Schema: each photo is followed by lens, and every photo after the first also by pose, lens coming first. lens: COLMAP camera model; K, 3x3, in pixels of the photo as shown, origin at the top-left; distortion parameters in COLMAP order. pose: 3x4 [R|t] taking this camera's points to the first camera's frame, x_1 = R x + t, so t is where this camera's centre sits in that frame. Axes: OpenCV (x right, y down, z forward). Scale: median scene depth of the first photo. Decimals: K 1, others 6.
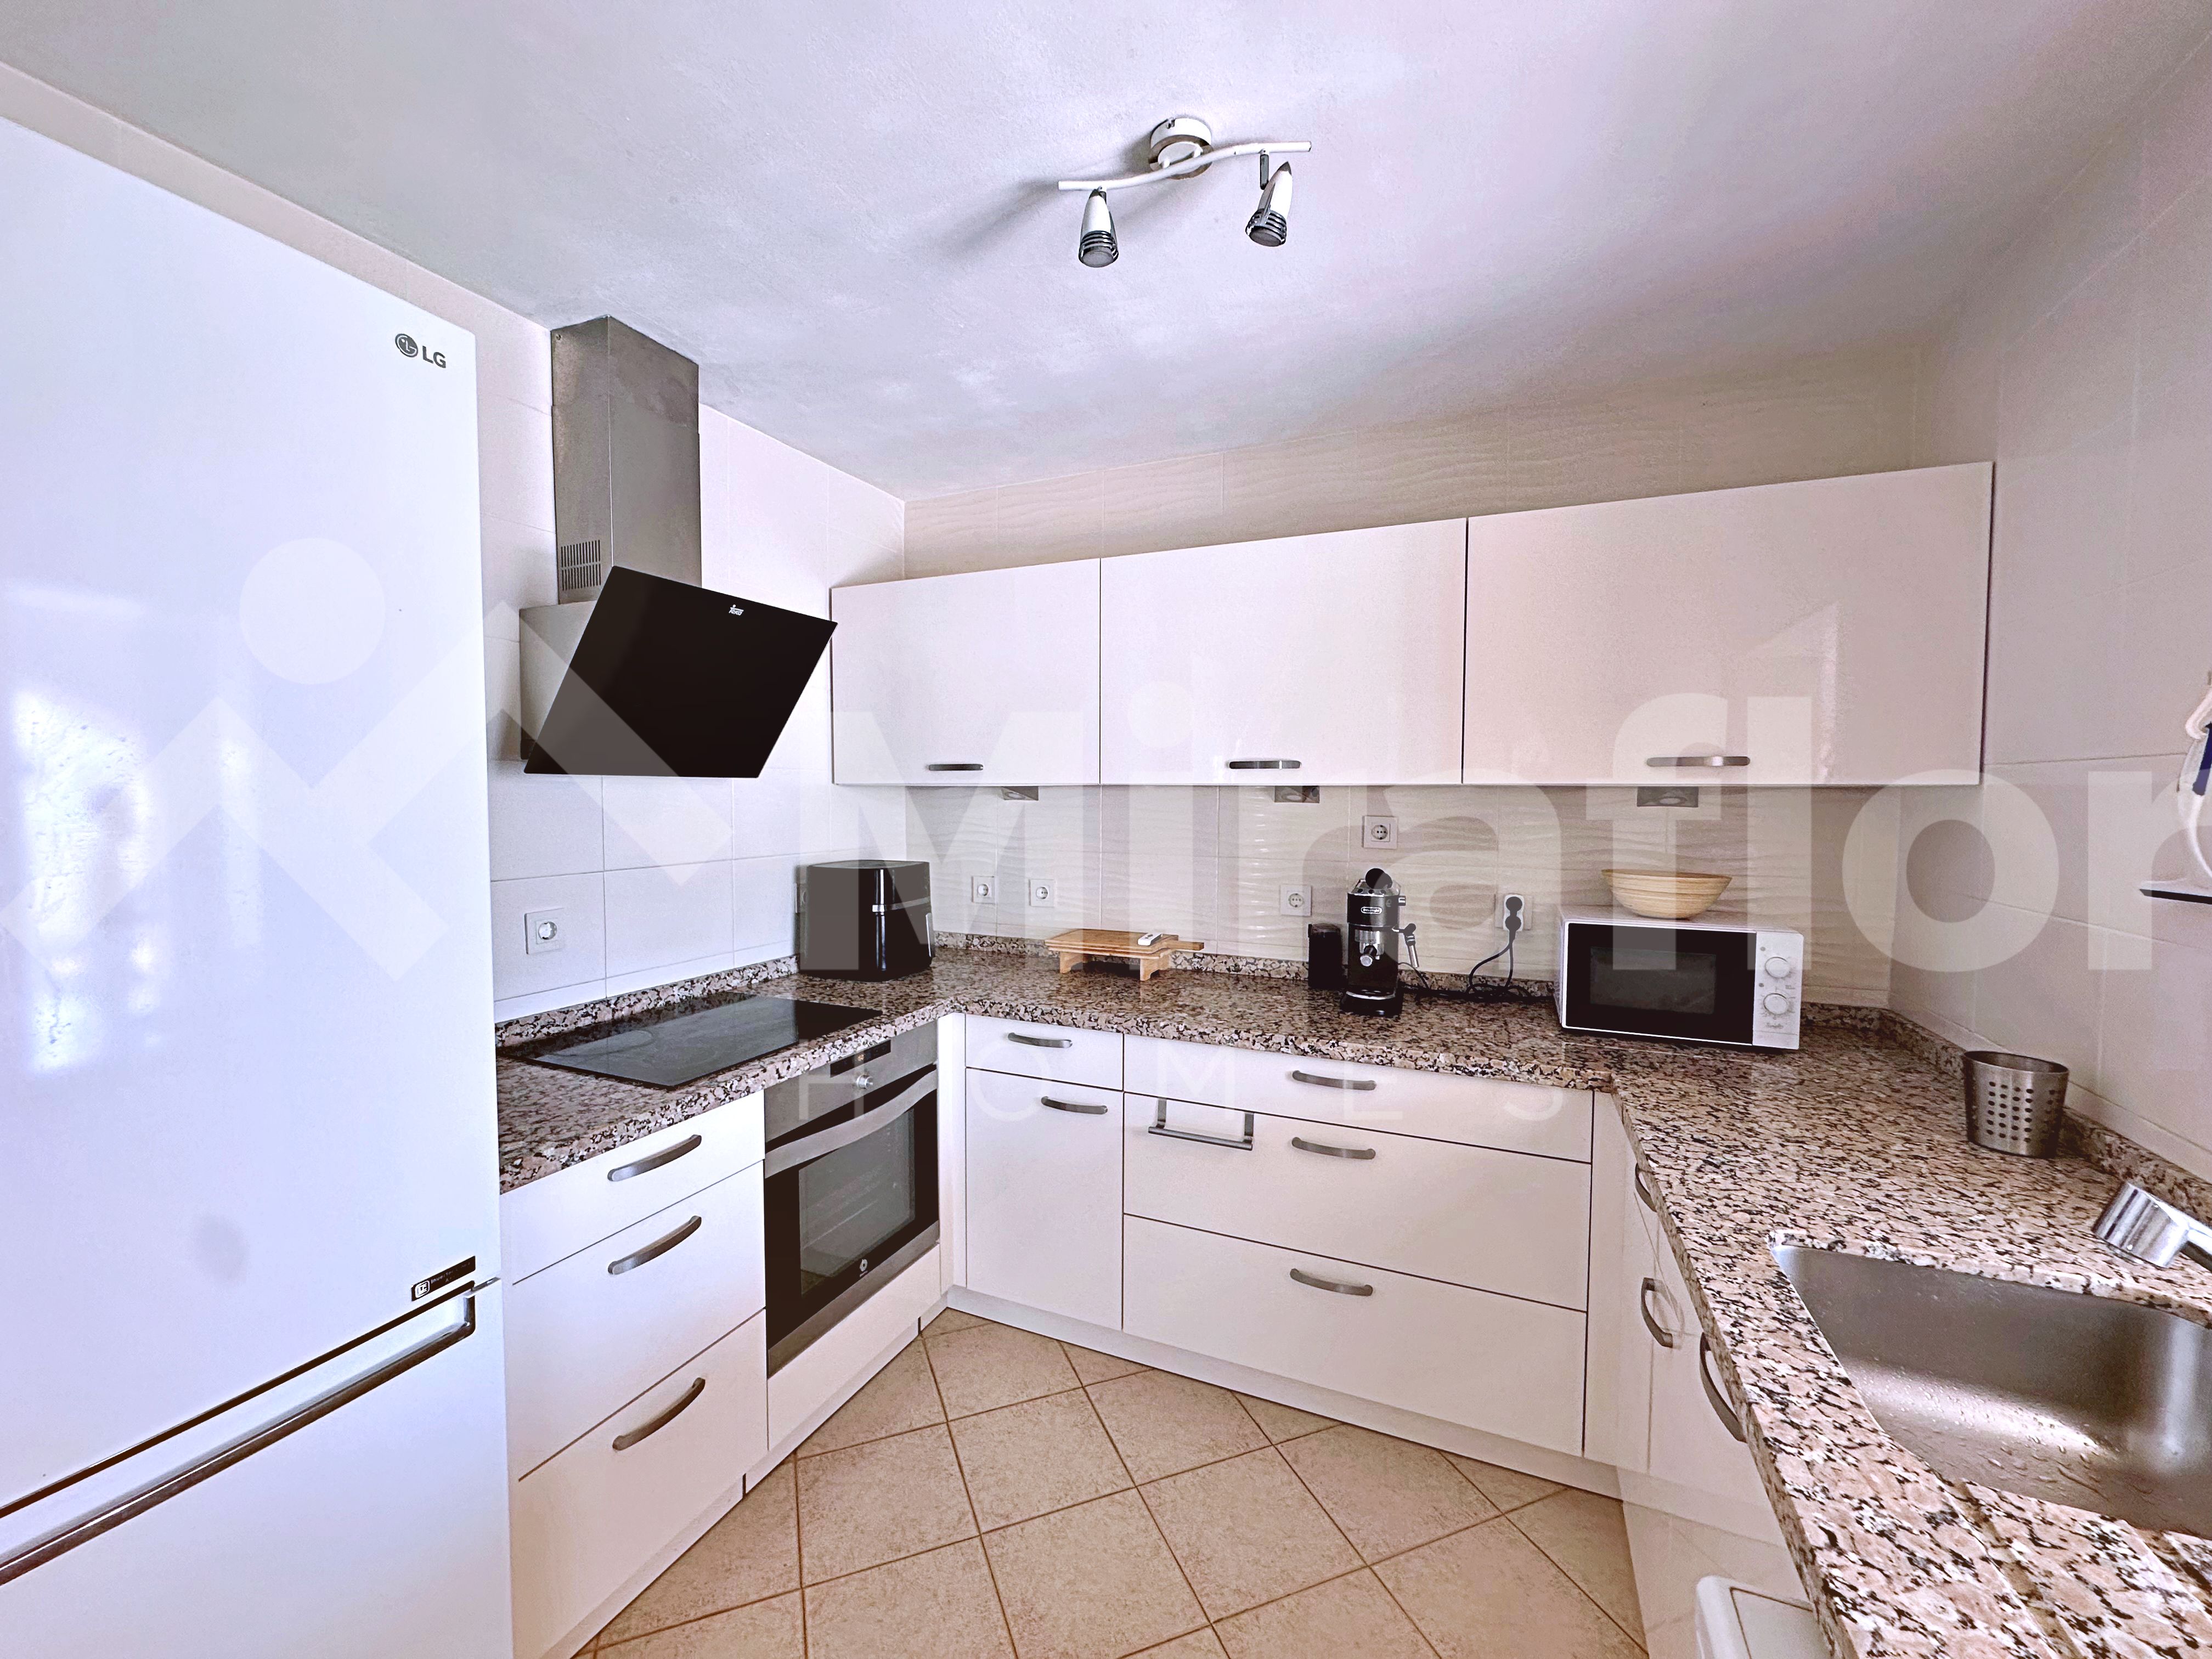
lens RADIAL K [[883.6, 0, 1102.6], [0, 883.6, 828.1], [0, 0, 1]] dist [-0.003191, 0.000196]
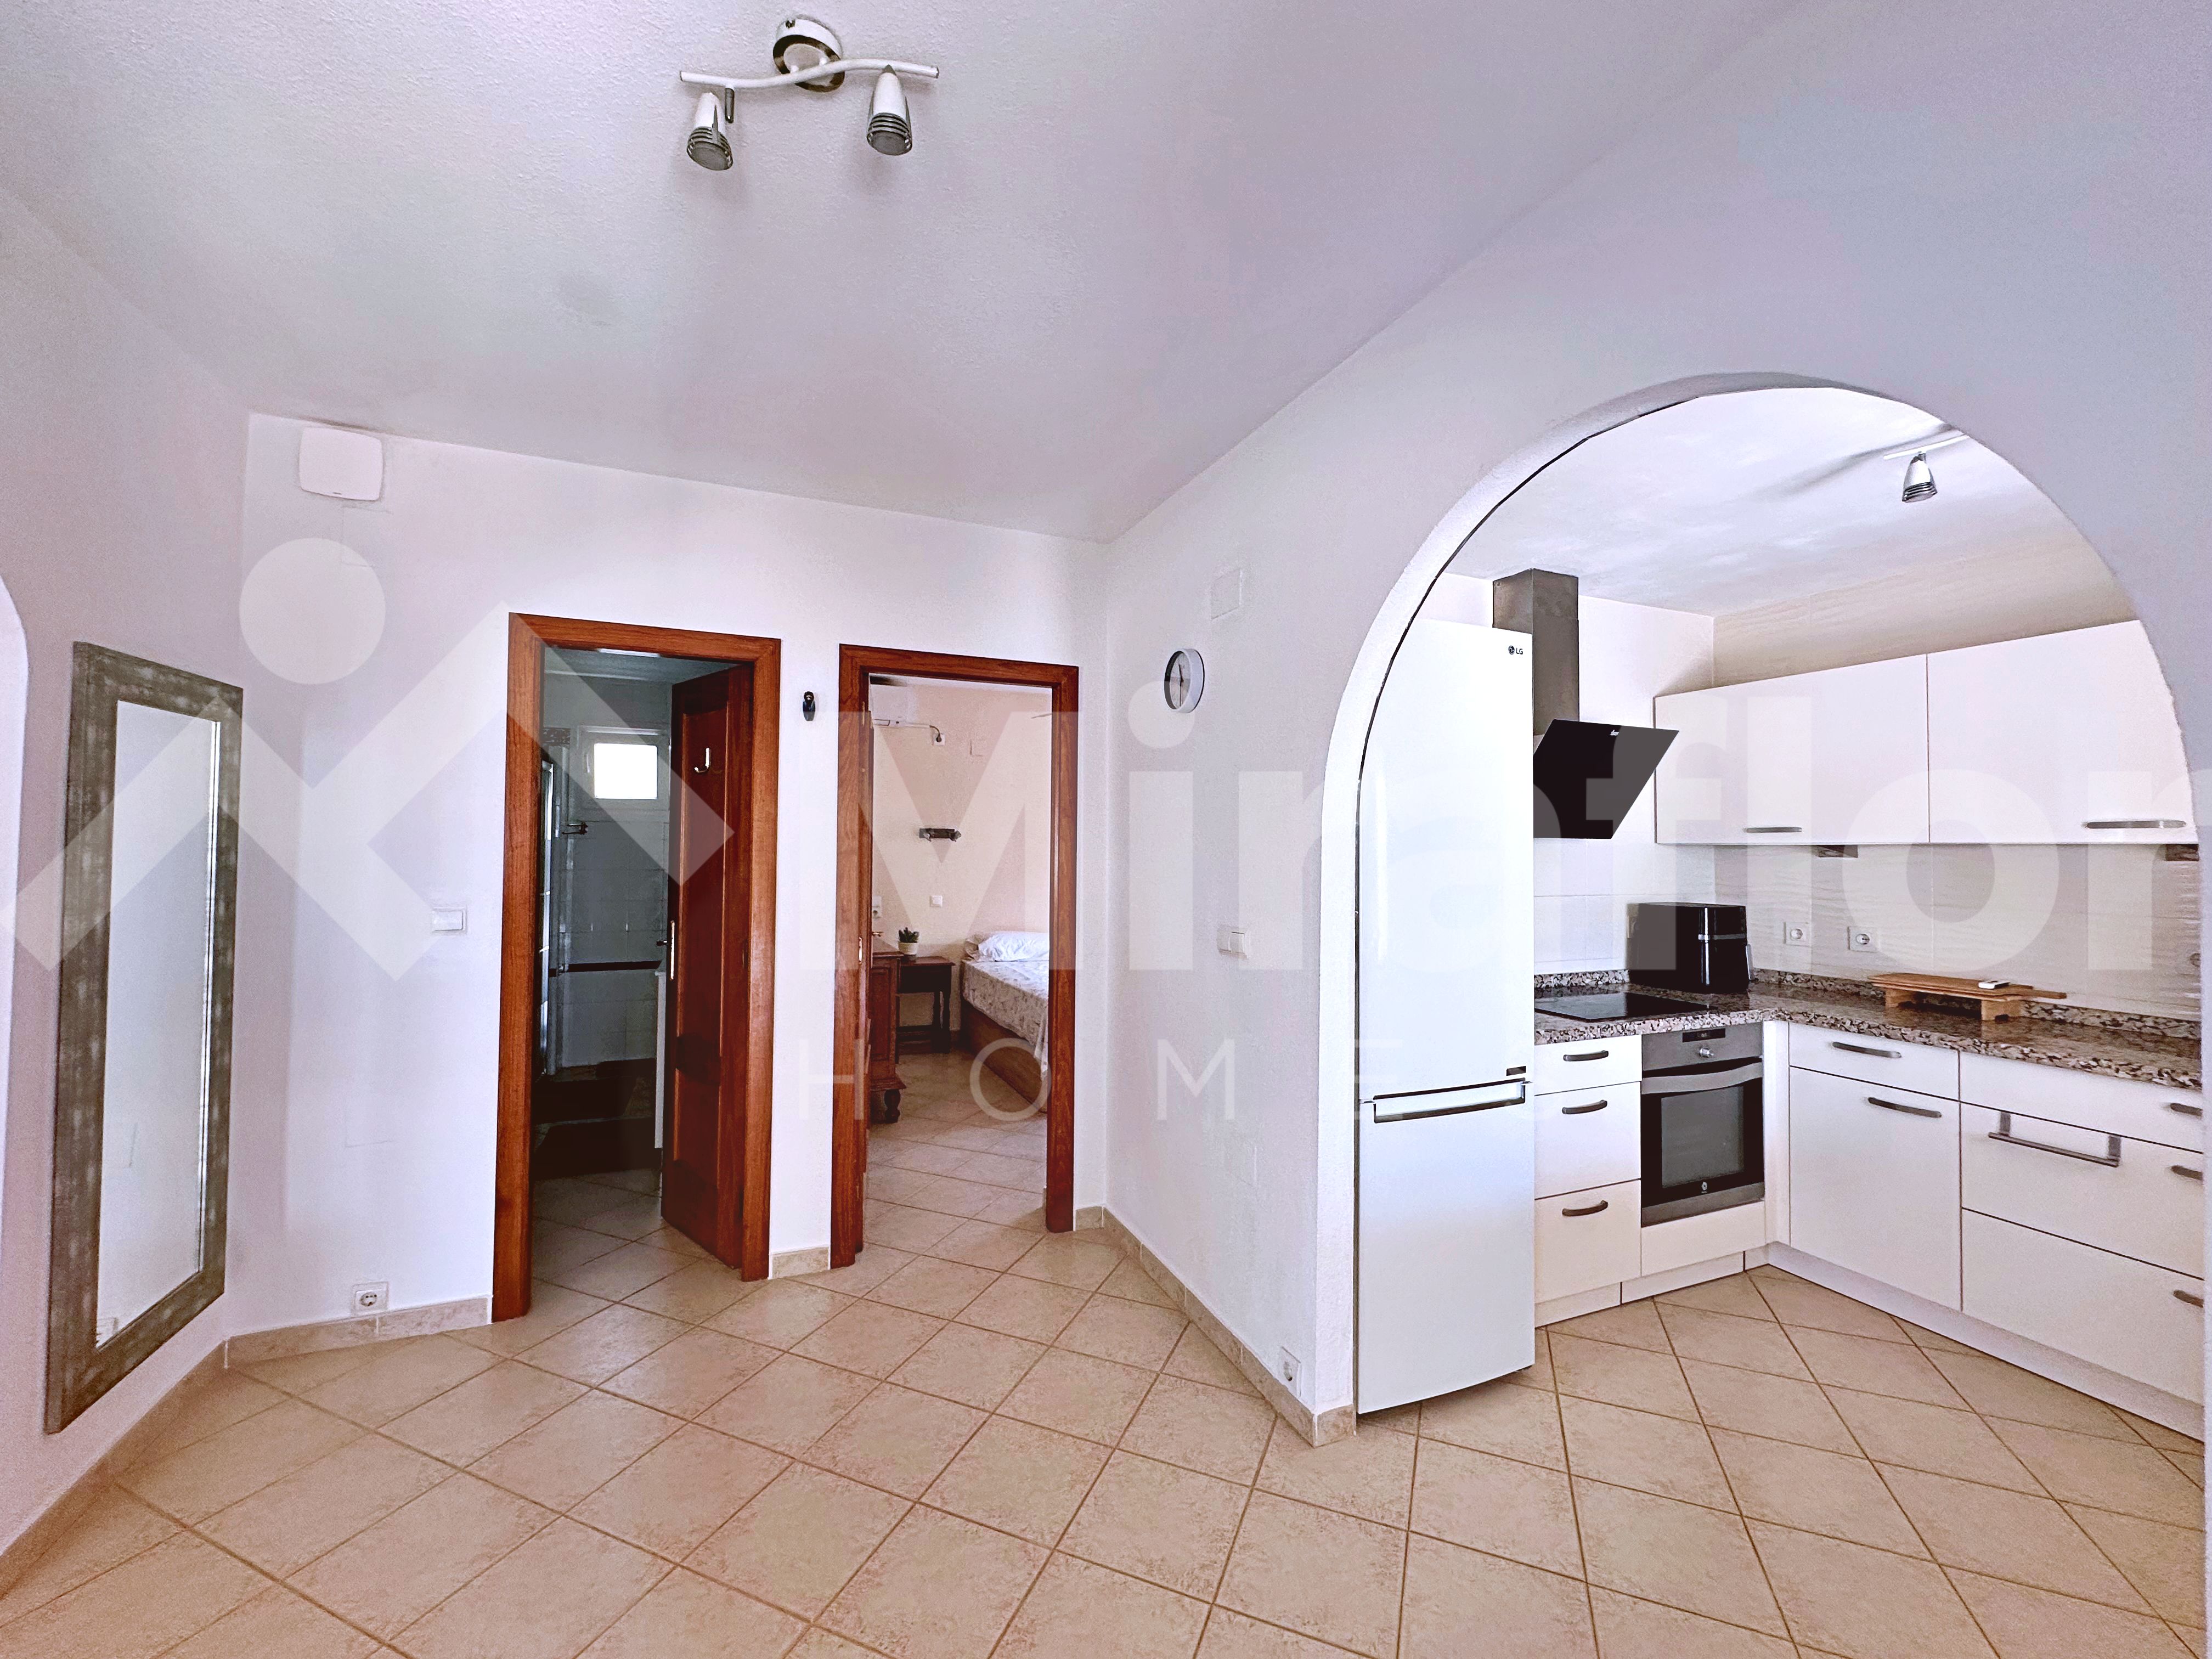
lens RADIAL K [[891.9, 0, 1106.0], [0, 891.9, 829.5], [0, 0, 1]] dist [-0.002137, 0.000393]
pose [[0.728667, -0.012280, -0.684758, 0.010910], [-0.035213, 0.997845, -0.055365, 0.039139], [0.683962, 0.064455, 0.726665, -0.656862]]
